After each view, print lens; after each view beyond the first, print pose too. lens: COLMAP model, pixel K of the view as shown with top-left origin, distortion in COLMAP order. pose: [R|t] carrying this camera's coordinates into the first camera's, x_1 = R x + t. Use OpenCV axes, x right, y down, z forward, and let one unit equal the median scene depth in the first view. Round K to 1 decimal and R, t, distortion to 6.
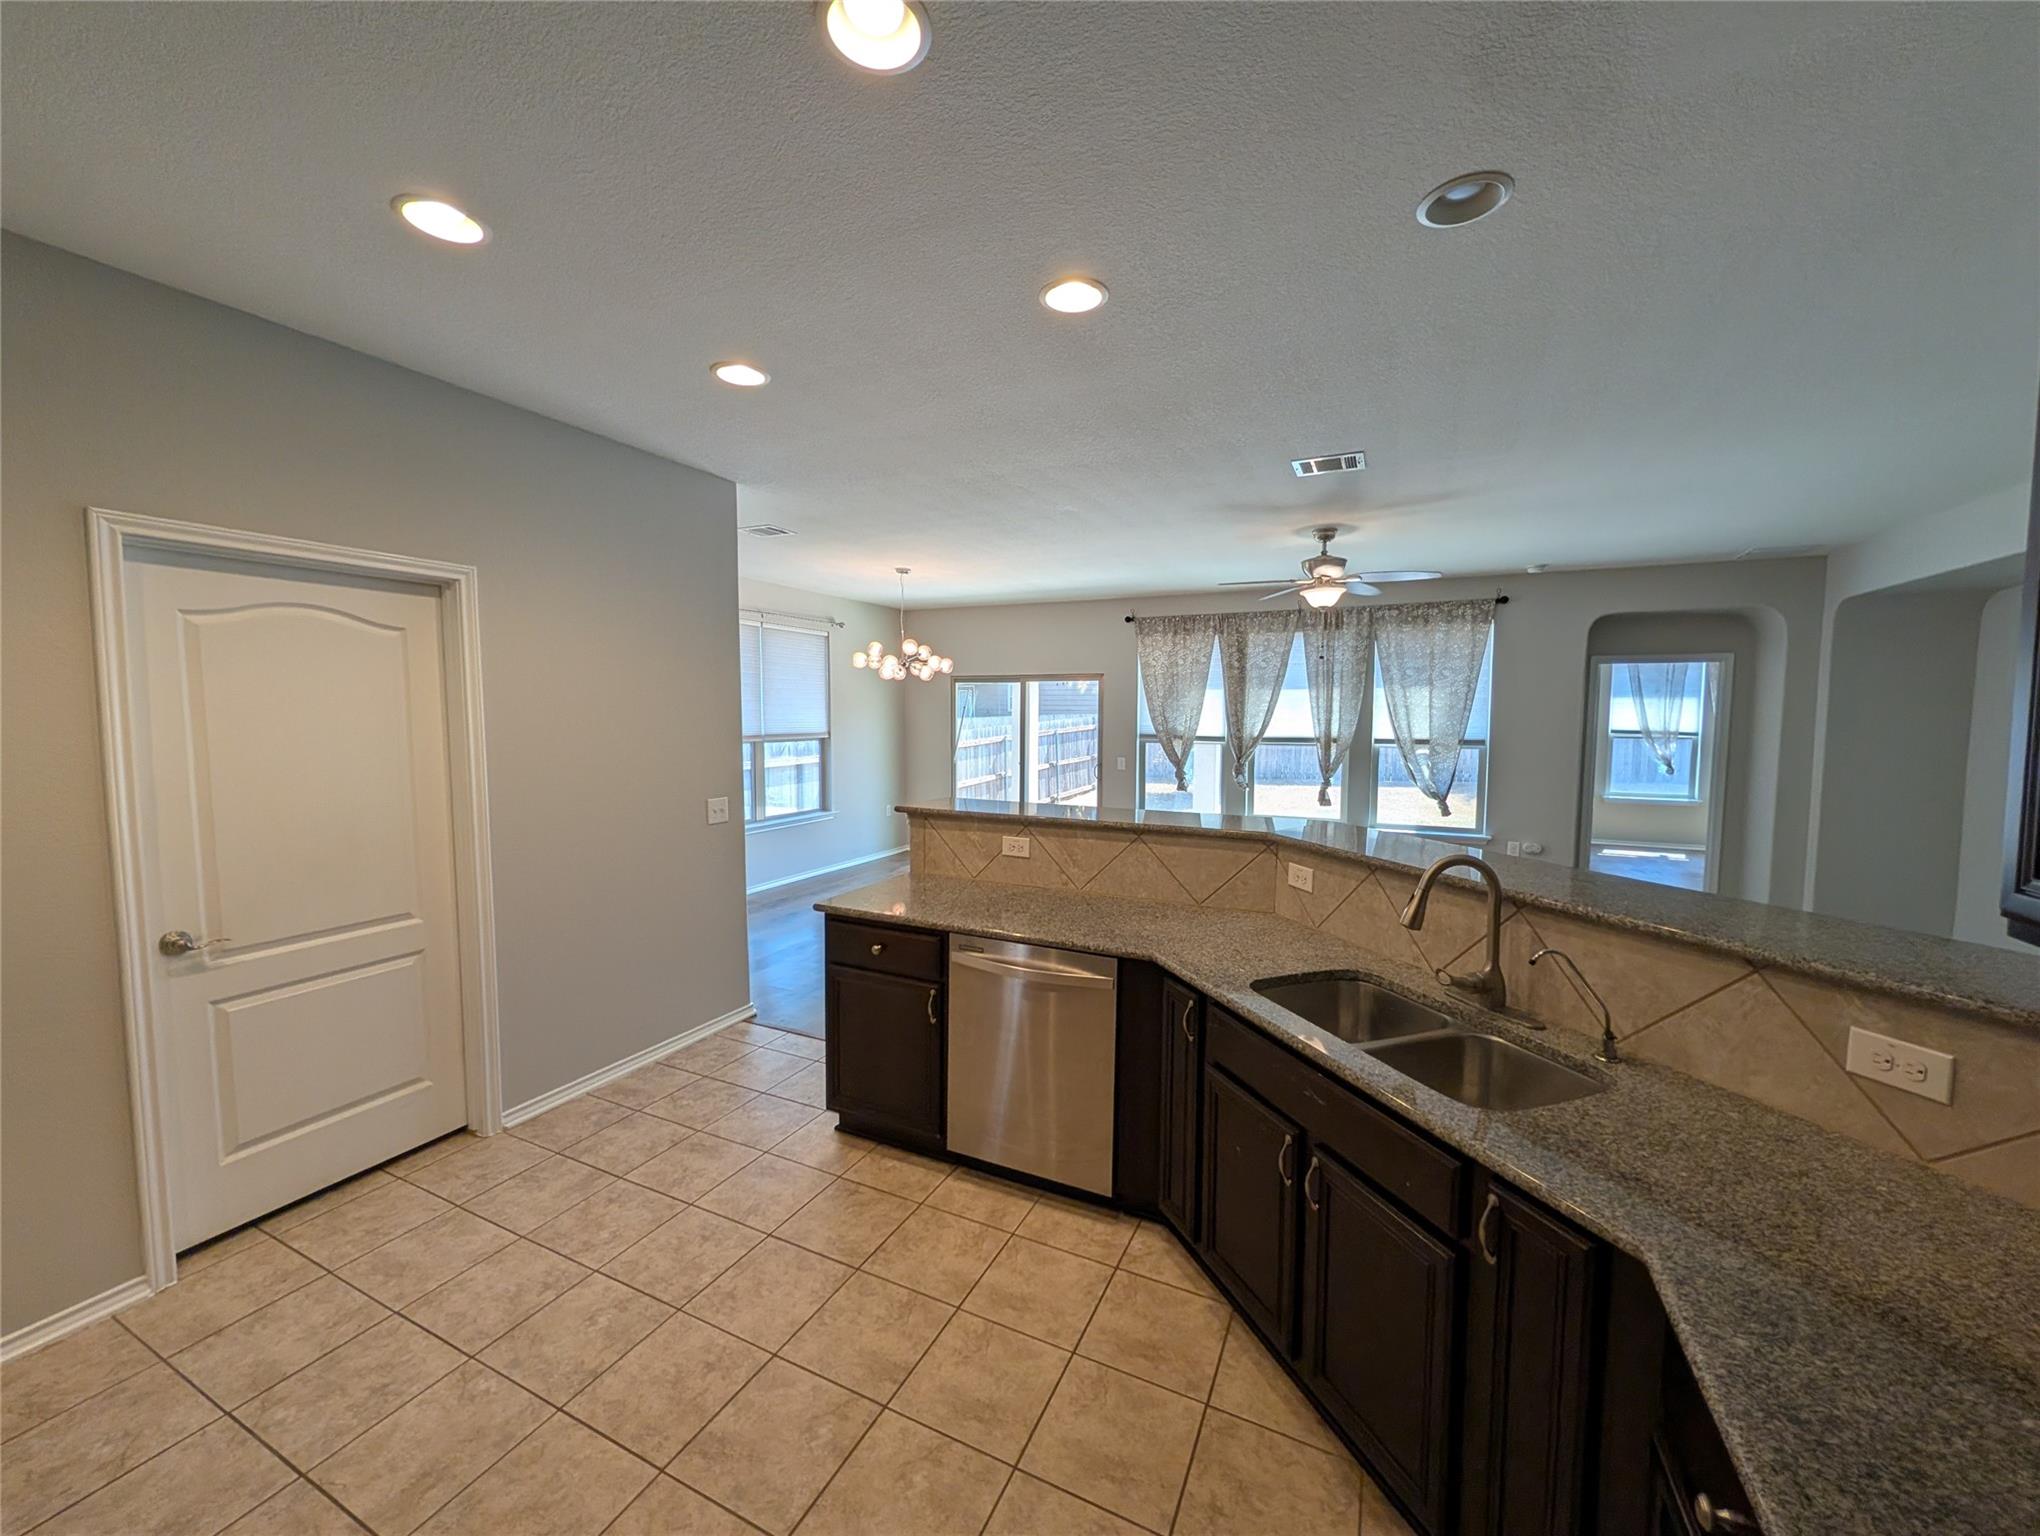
lens RADIAL K [[787.6, 0, 1023.3], [0, 787.6, 766.7], [0, 0, 1]] dist [0.001174, 0.000000]
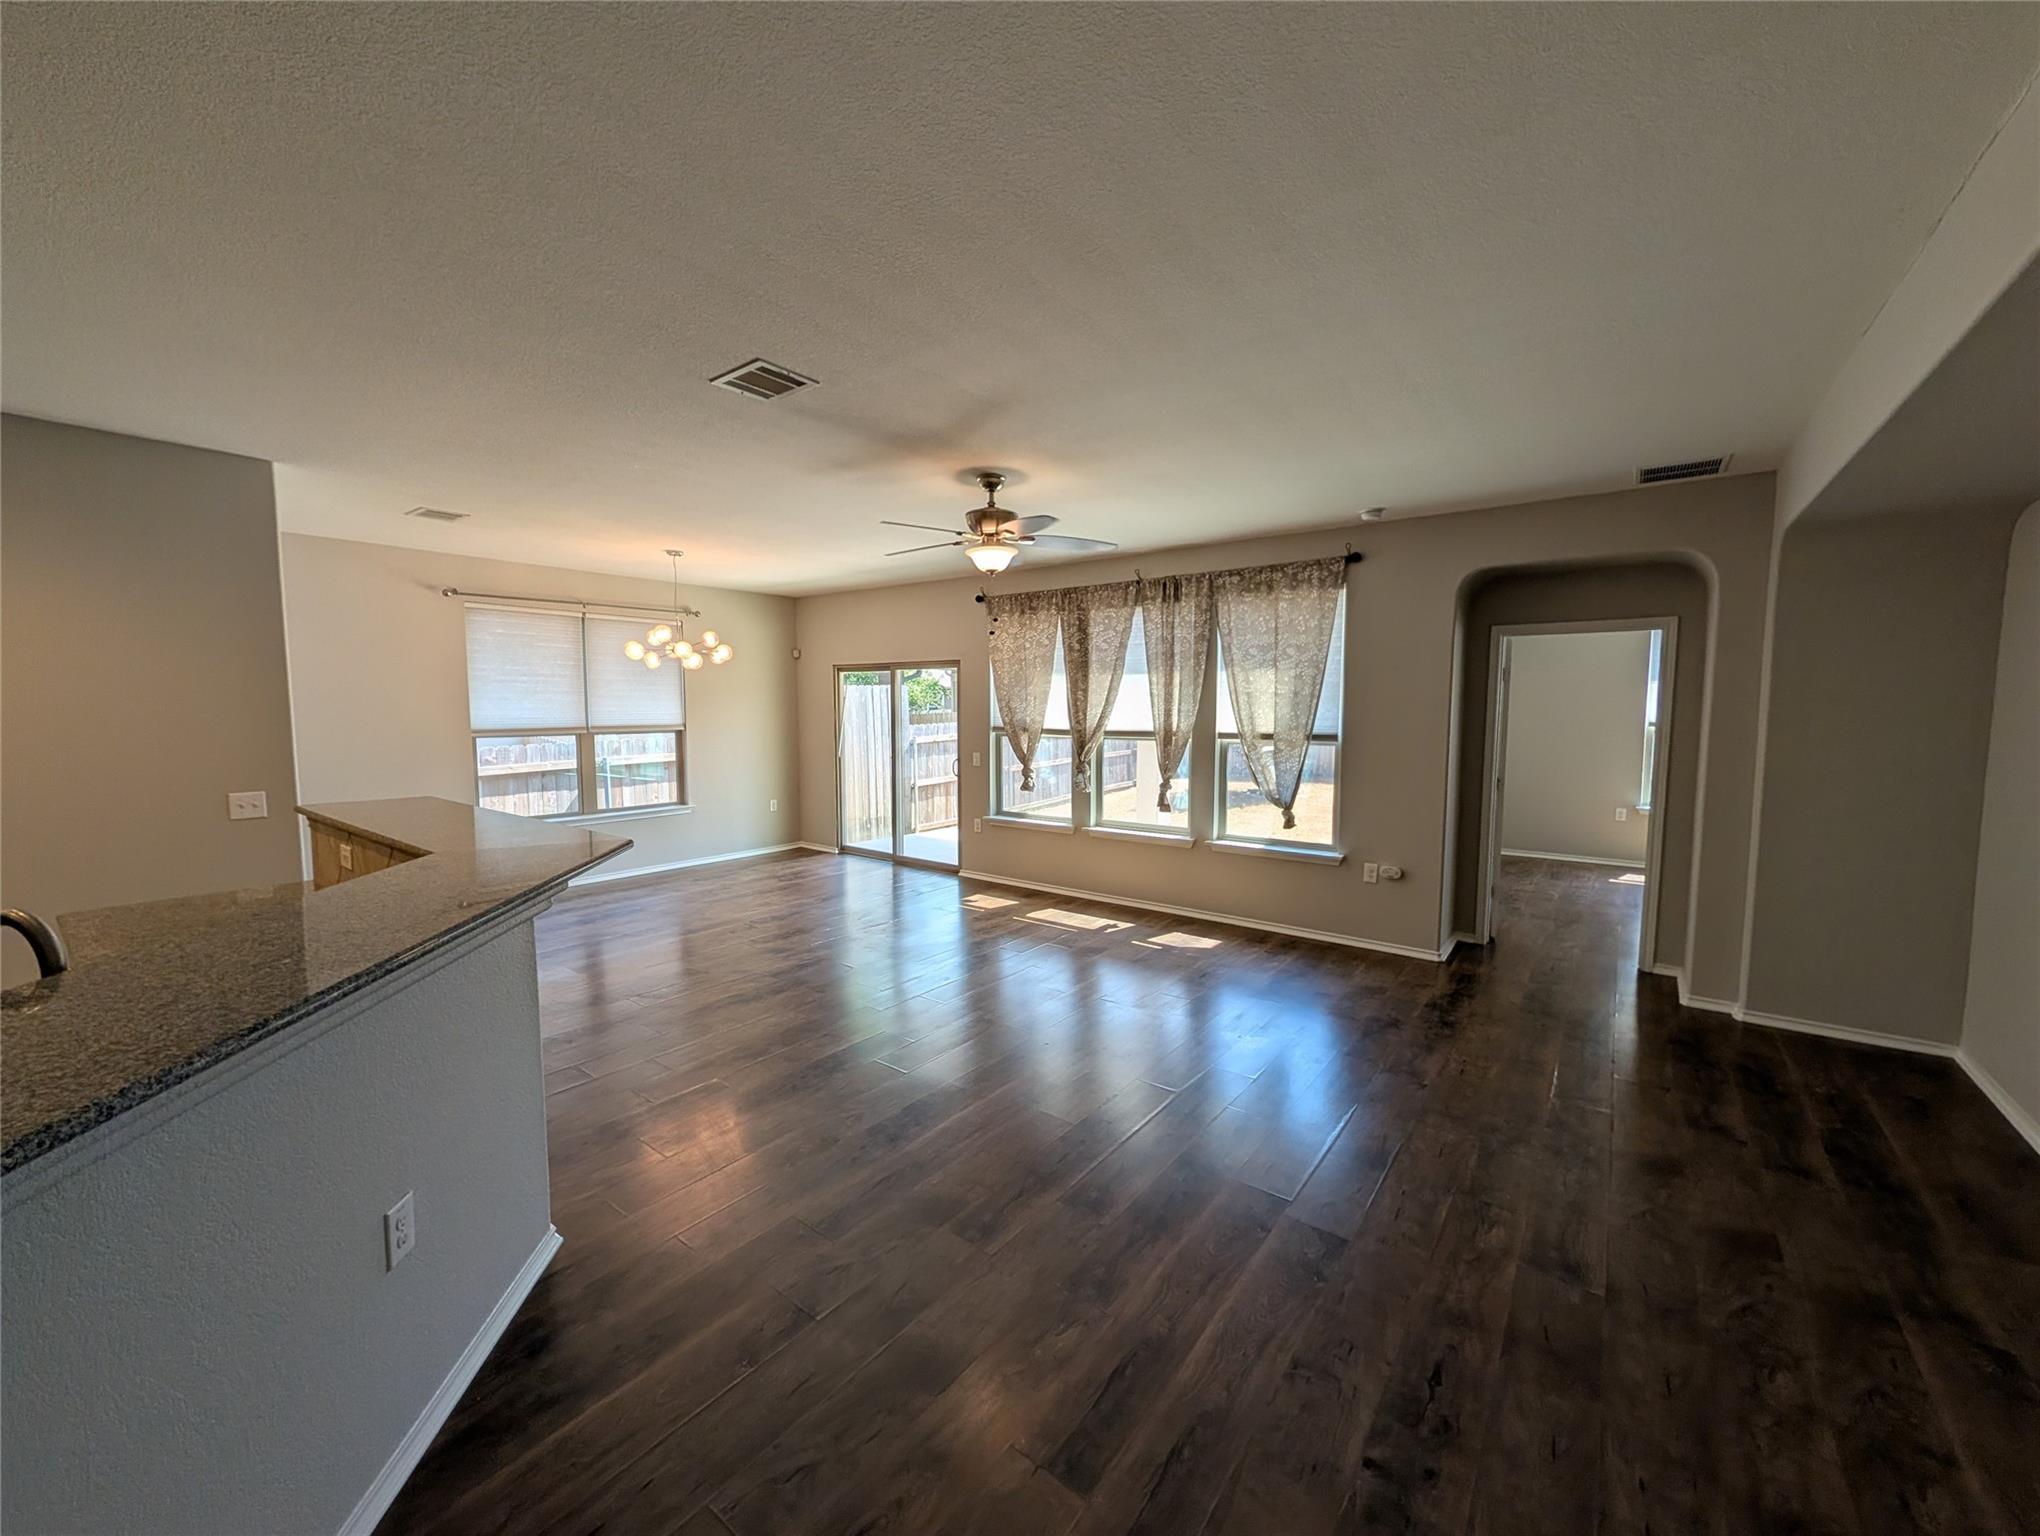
lens RADIAL K [[787.6, 0, 1023.3], [0, 787.6, 766.7], [0, 0, 1]] dist [0.001174, 0.000000]
pose [[0.978783, 0.011943, -0.204551, 0.424713], [-0.010156, 0.999901, 0.009784, -0.005790], [0.204647, -0.007499, 0.978807, 0.148998]]
